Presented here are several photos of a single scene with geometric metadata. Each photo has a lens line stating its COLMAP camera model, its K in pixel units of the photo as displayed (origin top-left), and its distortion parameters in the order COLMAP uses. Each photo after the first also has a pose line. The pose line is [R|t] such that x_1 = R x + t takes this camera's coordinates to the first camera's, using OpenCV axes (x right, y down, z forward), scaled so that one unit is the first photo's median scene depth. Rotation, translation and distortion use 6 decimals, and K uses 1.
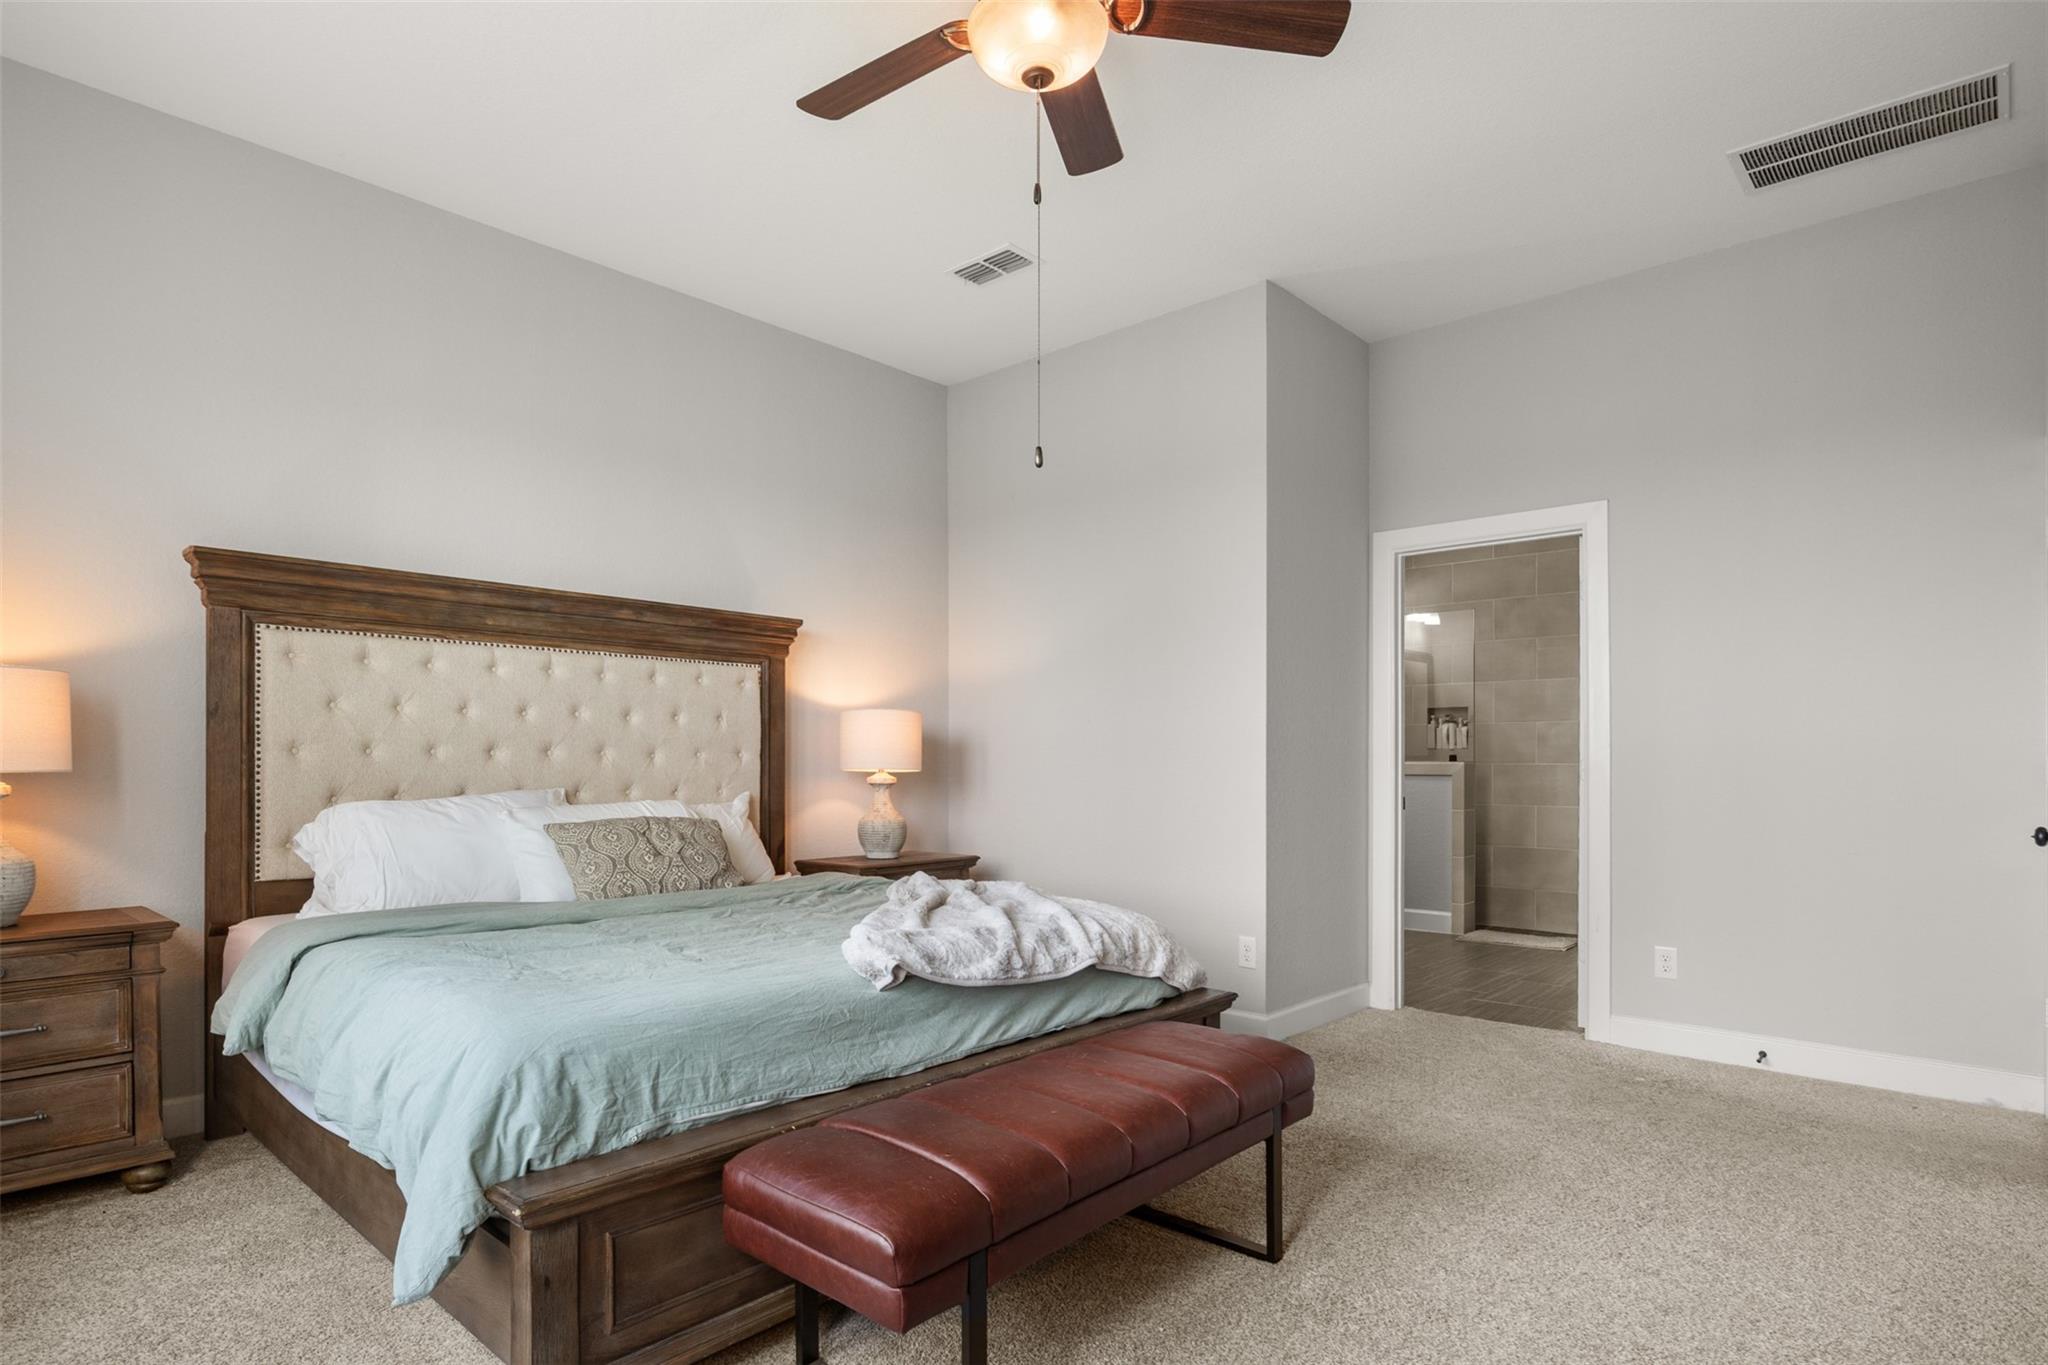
lens RADIAL K [[1048.5, 0, 1078.8], [0, 1048.5, 764.2], [0, 0, 1]] dist [-0.006044, 0.000237]
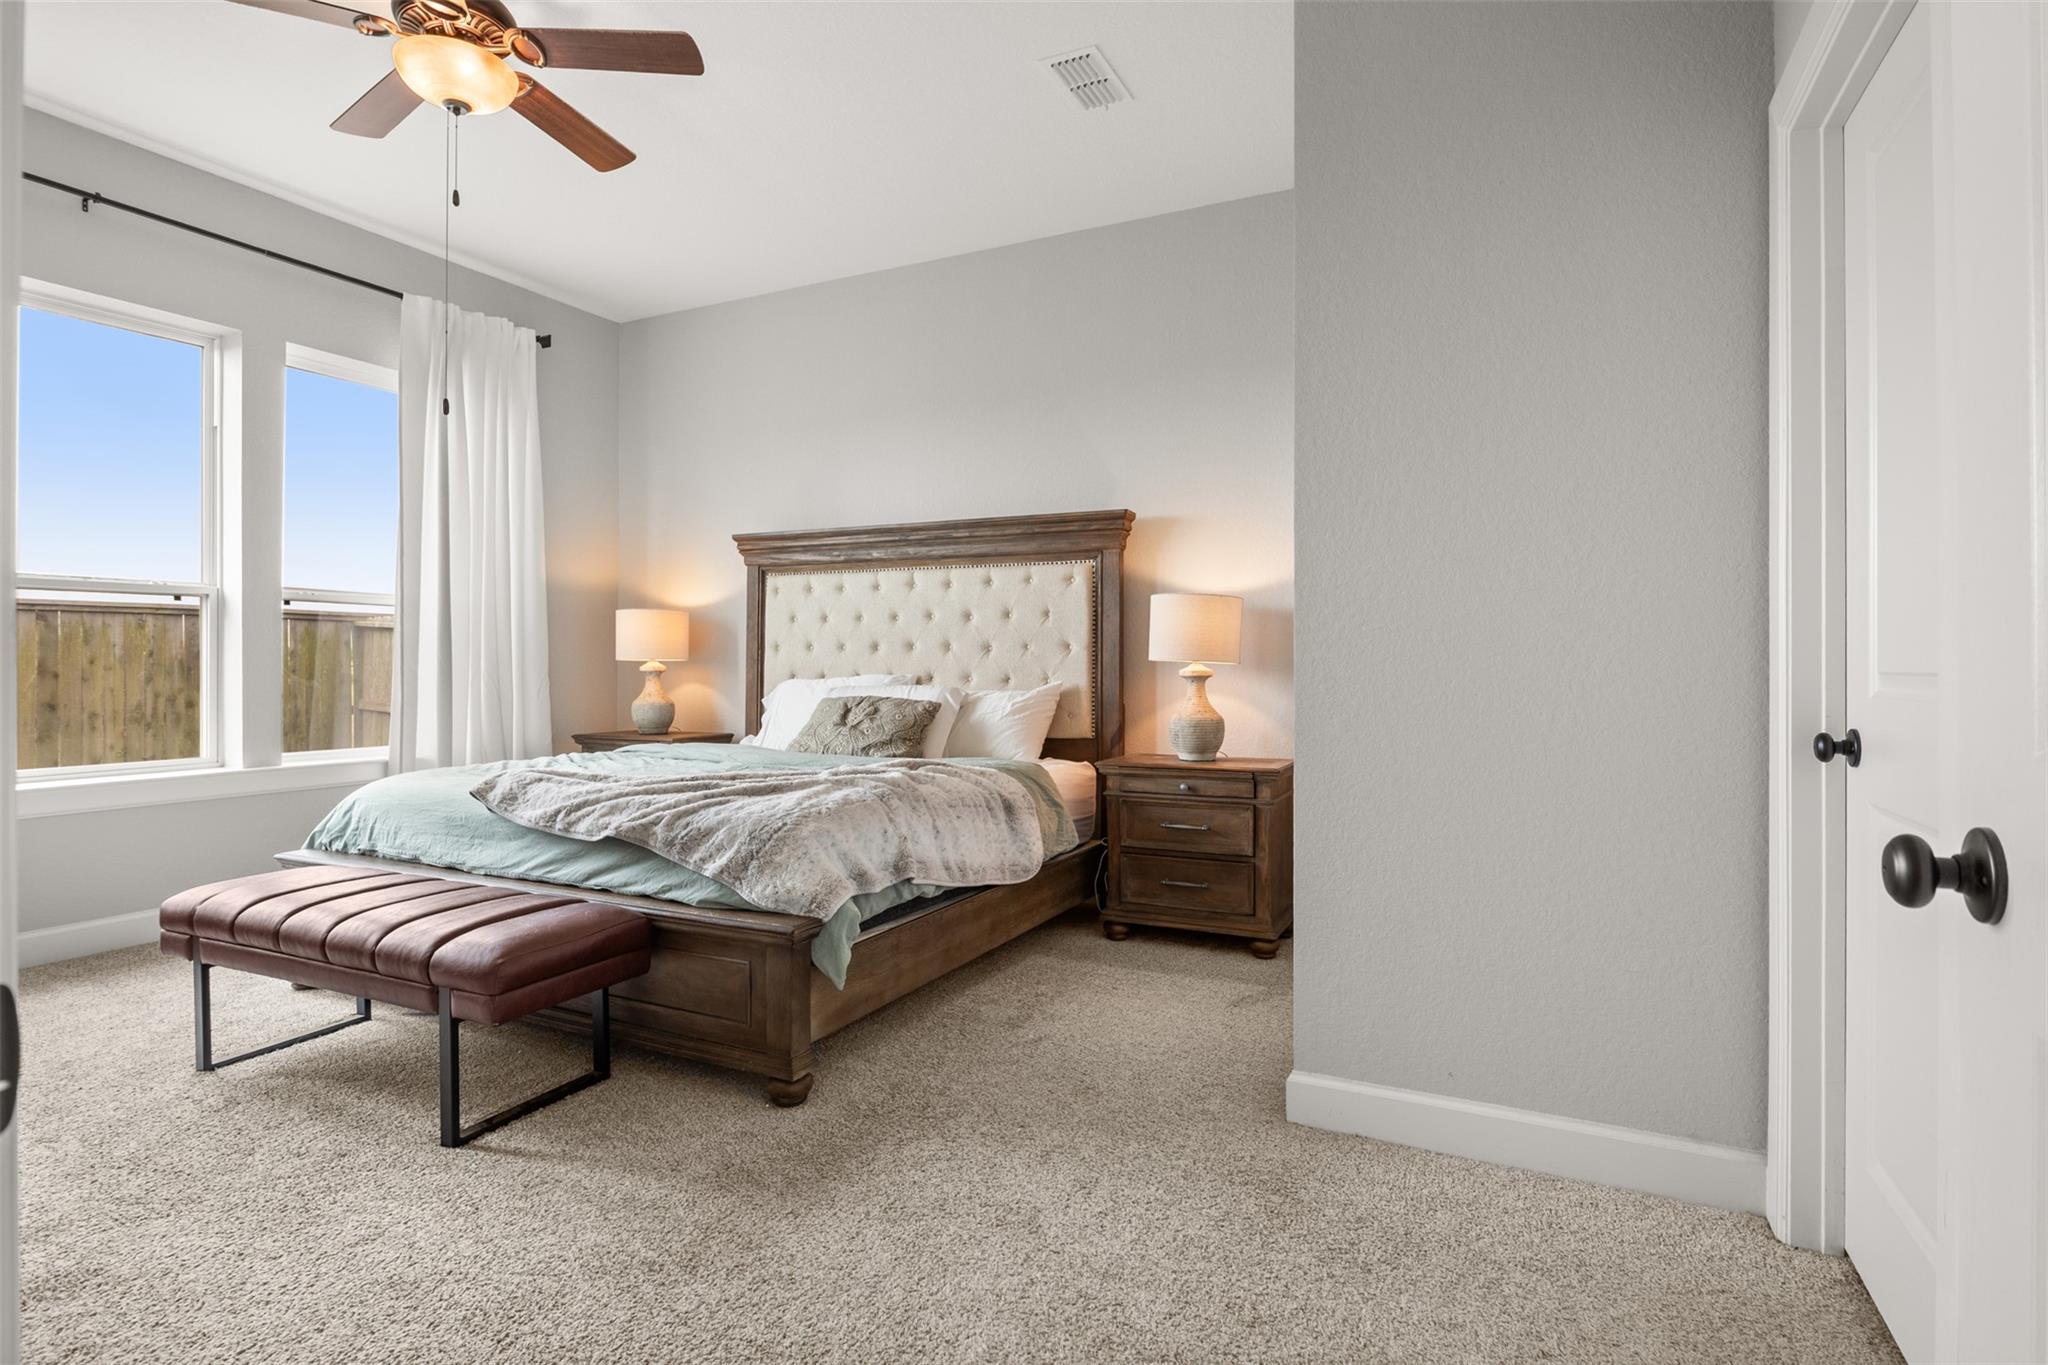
lens RADIAL K [[1048.5, 0, 1027.1], [0, 1048.5, 673.0], [0, 0, 1]] dist [-0.006044, 0.000237]
pose [[0.261403, 0.006523, -0.965208, 0.943294], [-0.004012, 0.999976, 0.005671, 0.015034], [0.965221, 0.002390, 0.261423, 0.933845]]
